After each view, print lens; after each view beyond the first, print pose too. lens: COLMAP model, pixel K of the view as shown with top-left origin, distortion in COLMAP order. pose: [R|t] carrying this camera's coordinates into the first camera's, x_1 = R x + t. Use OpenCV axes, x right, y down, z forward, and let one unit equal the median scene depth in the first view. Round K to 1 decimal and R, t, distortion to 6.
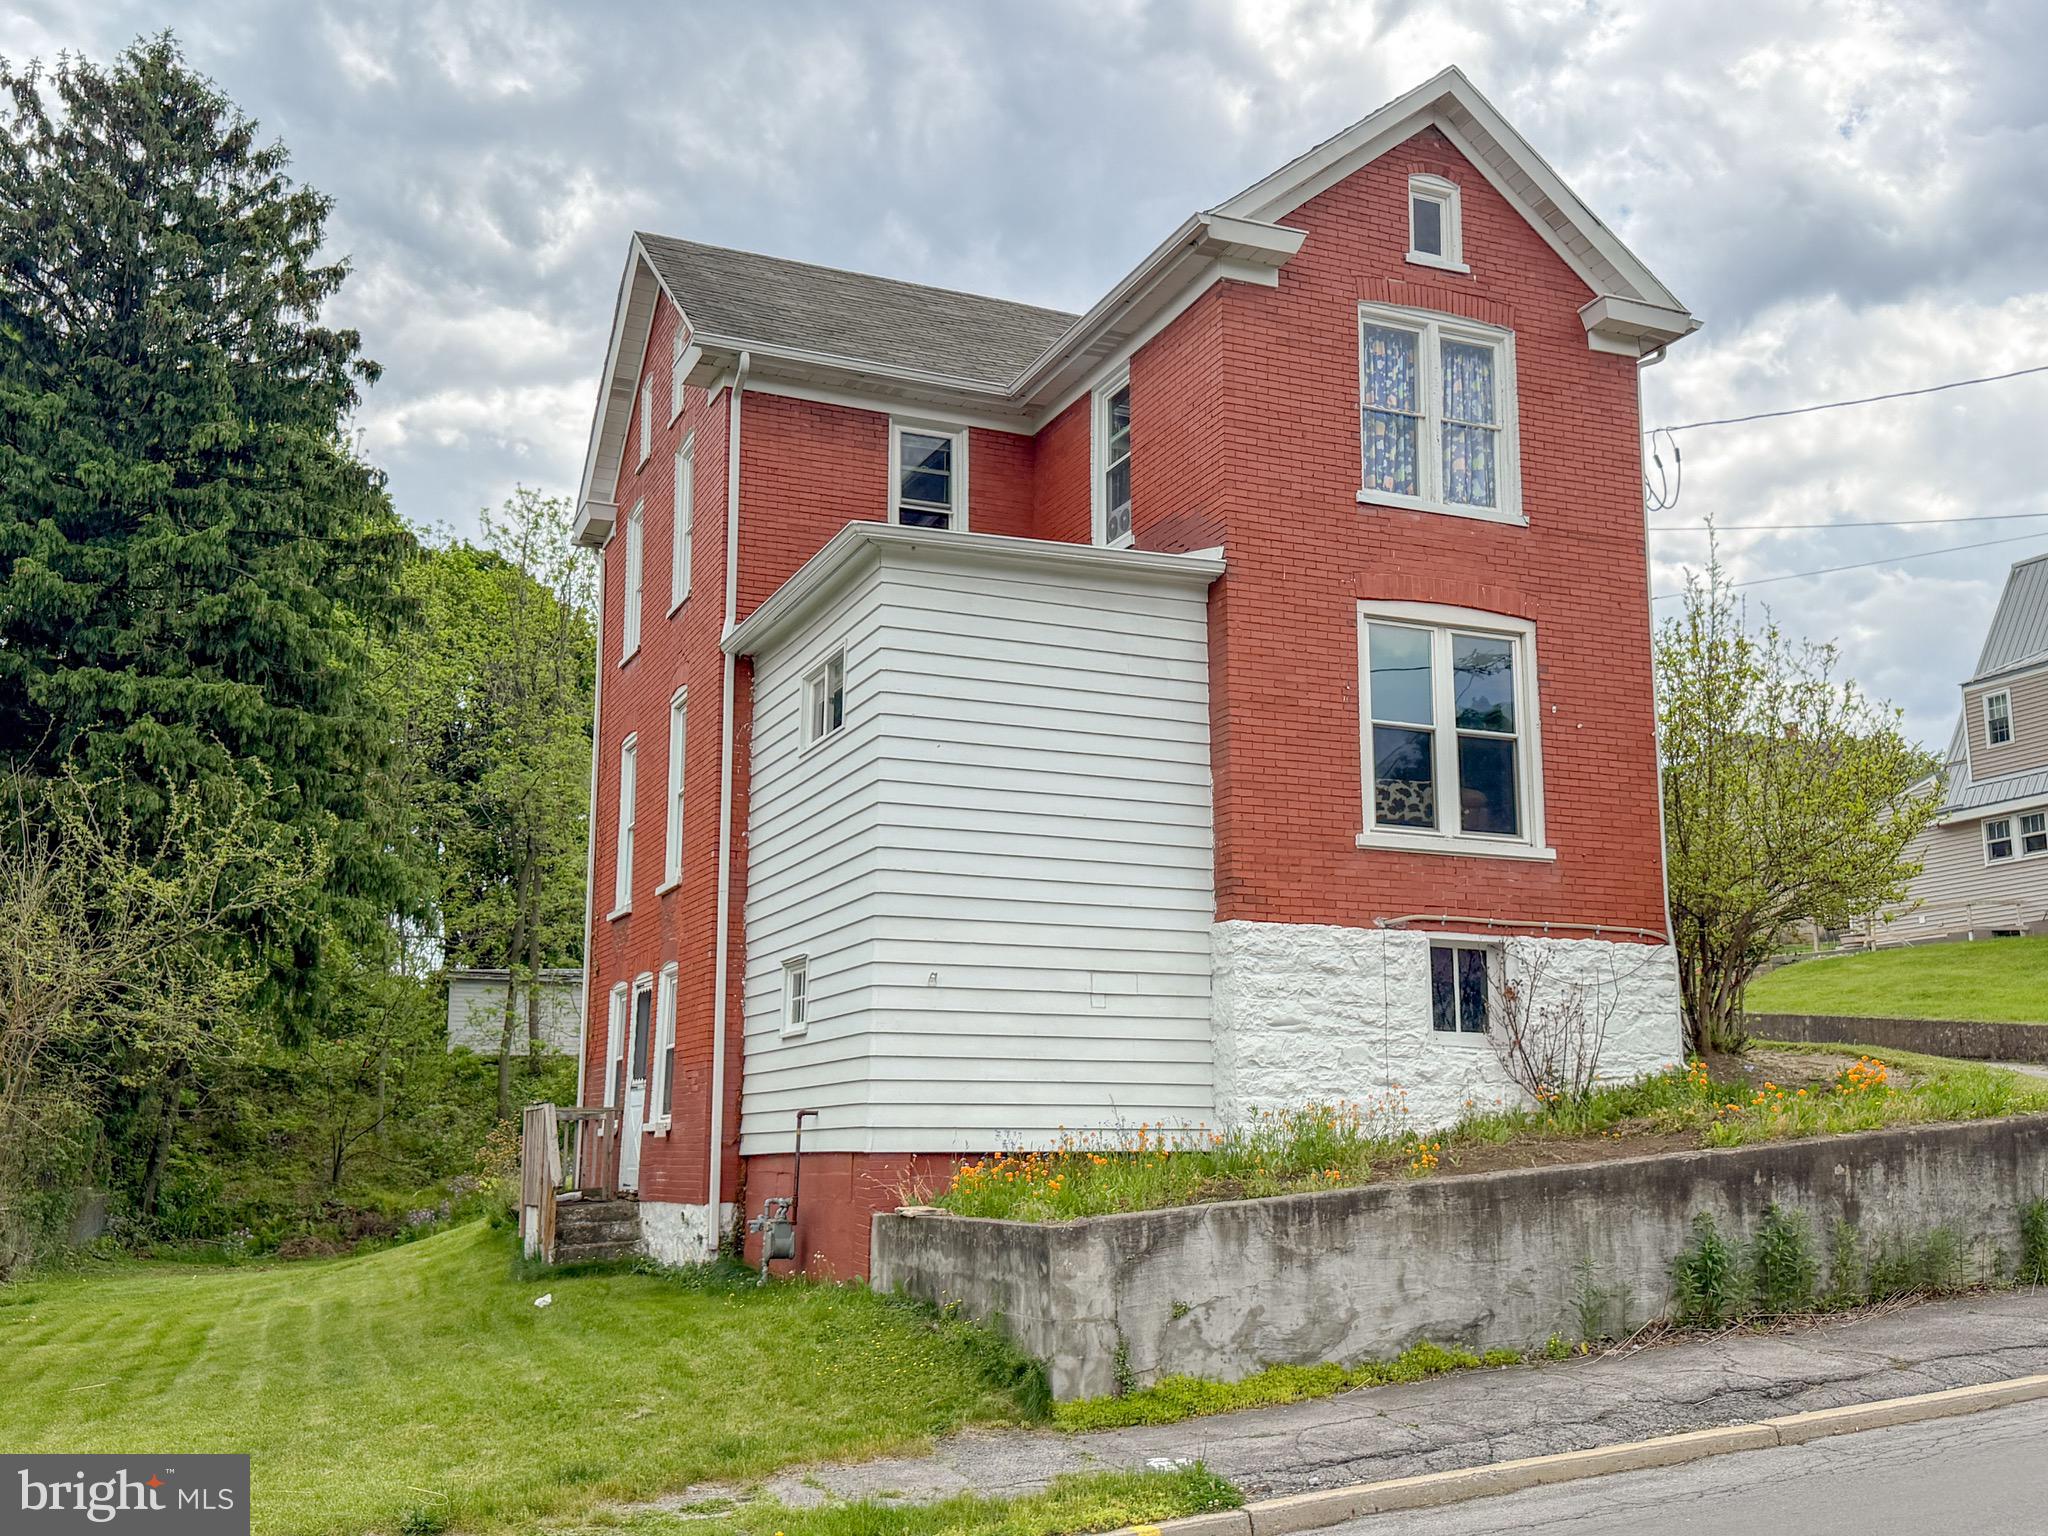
lens RADIAL K [[1998.8, 0, 1024.0], [0, 1998.8, 768.0], [0, 0, 1]] dist [0.124362, -0.275061]
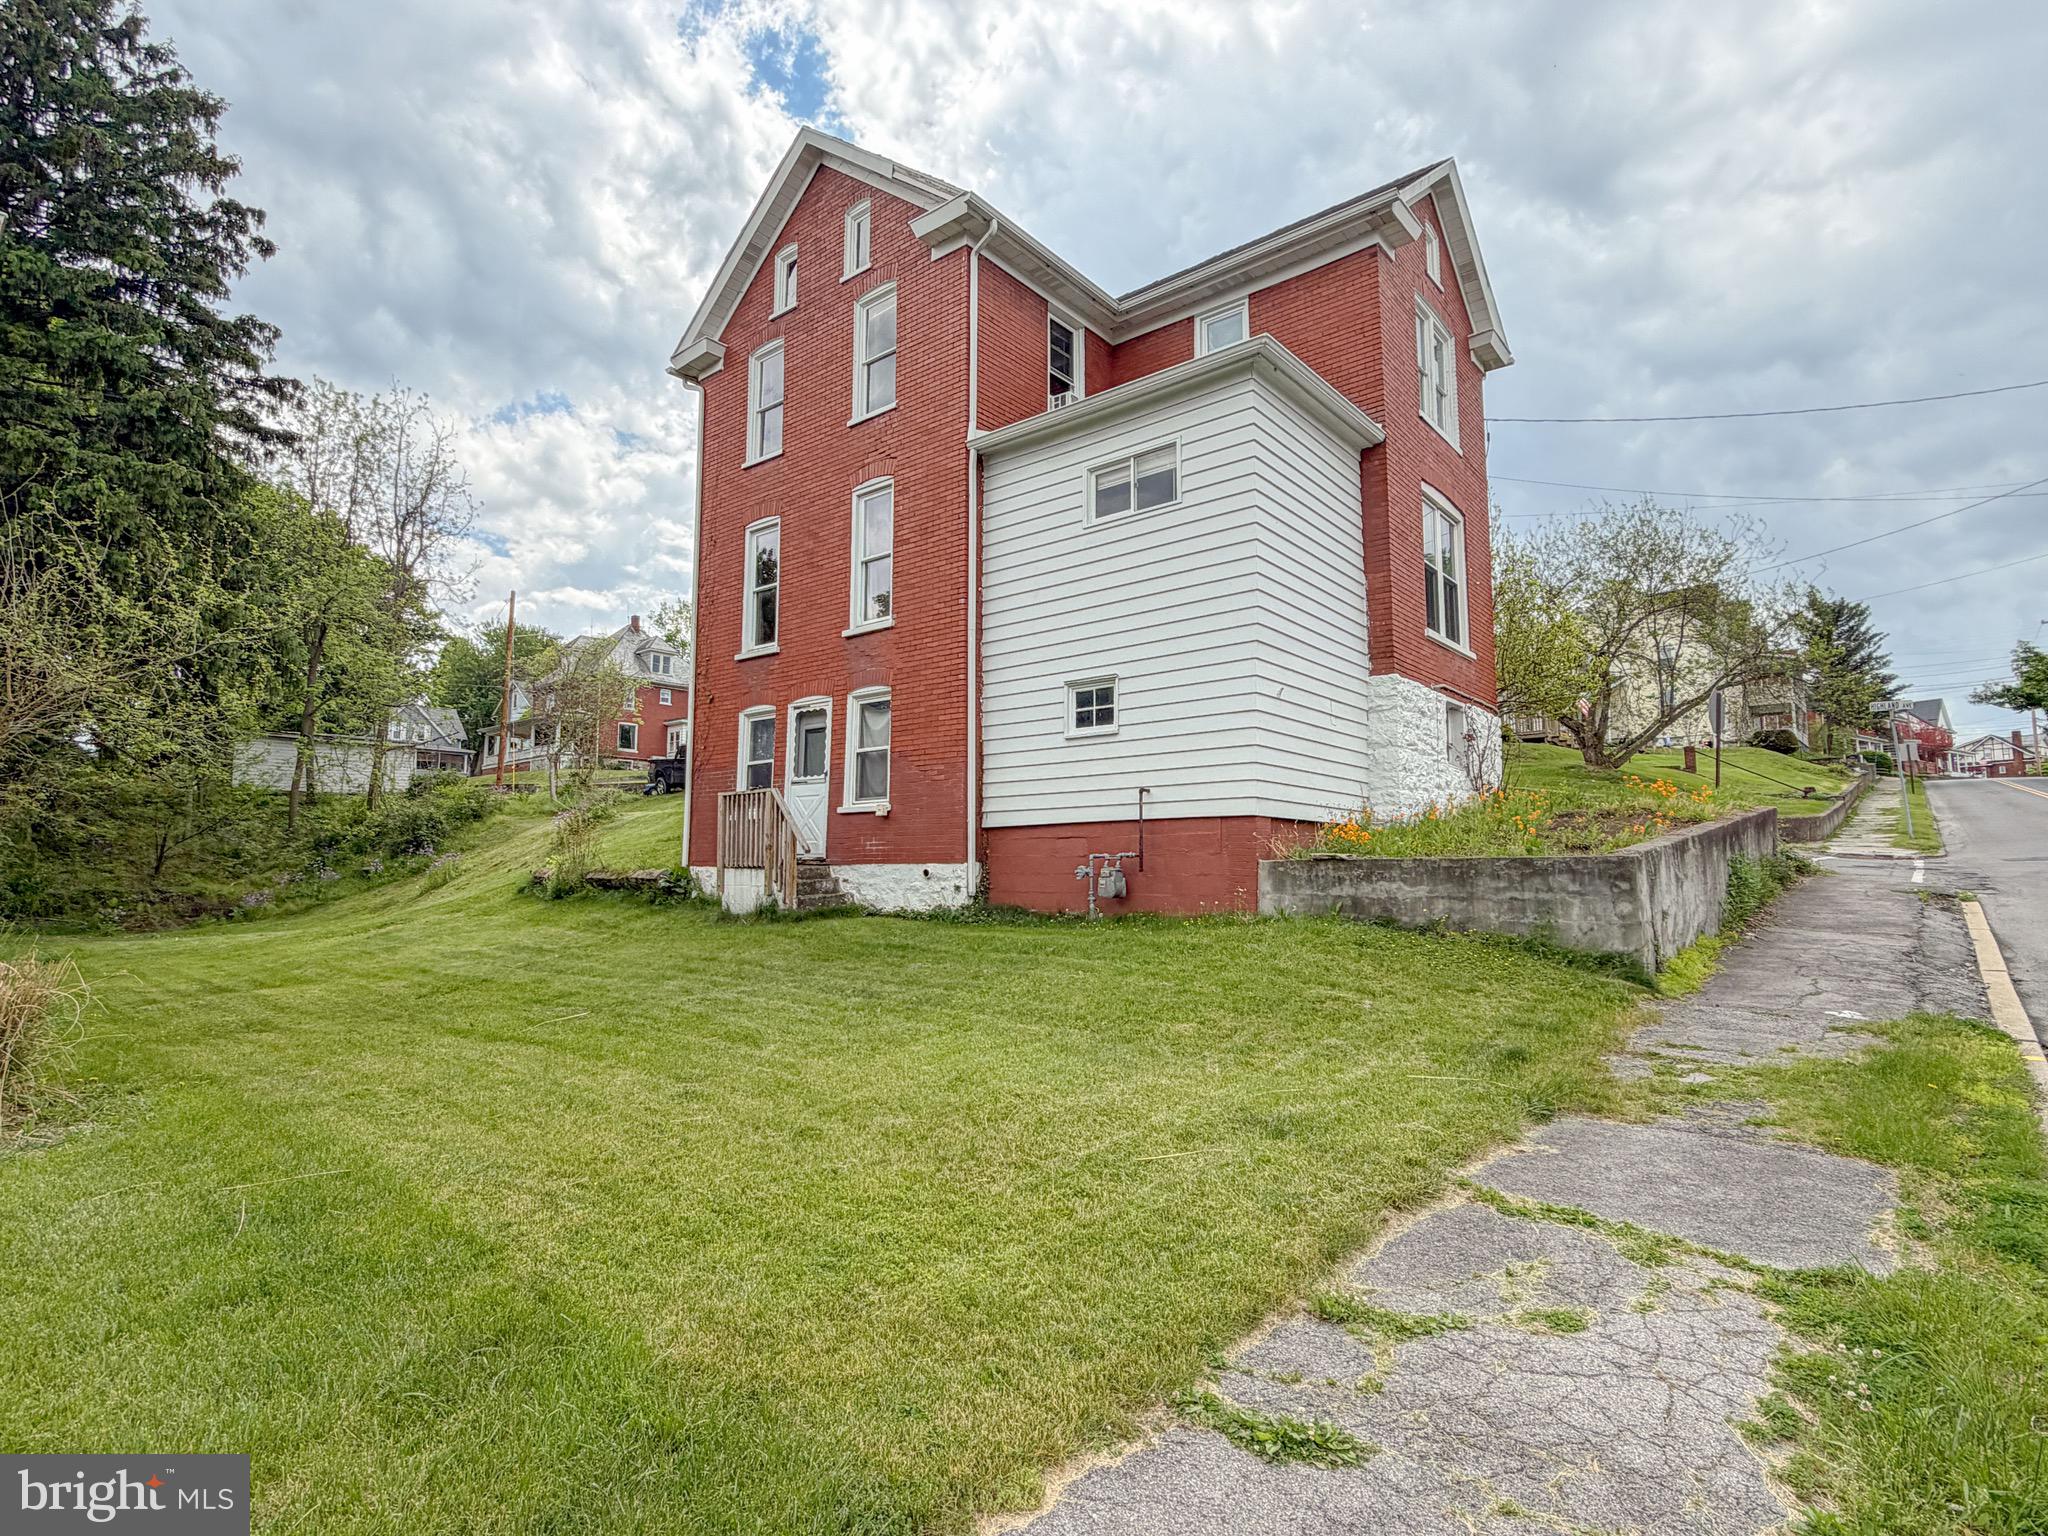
lens RADIAL K [[1054.7, 0, 1024.0], [0, 1054.7, 768.0], [0, 0, 1]] dist [-0.001682, -0.001003]
pose [[0.886552, 0.048973, 0.460029, -0.408394], [-0.089234, 0.993810, 0.066170, 0.096839], [-0.453941, -0.099714, 0.885435, 0.345075]]
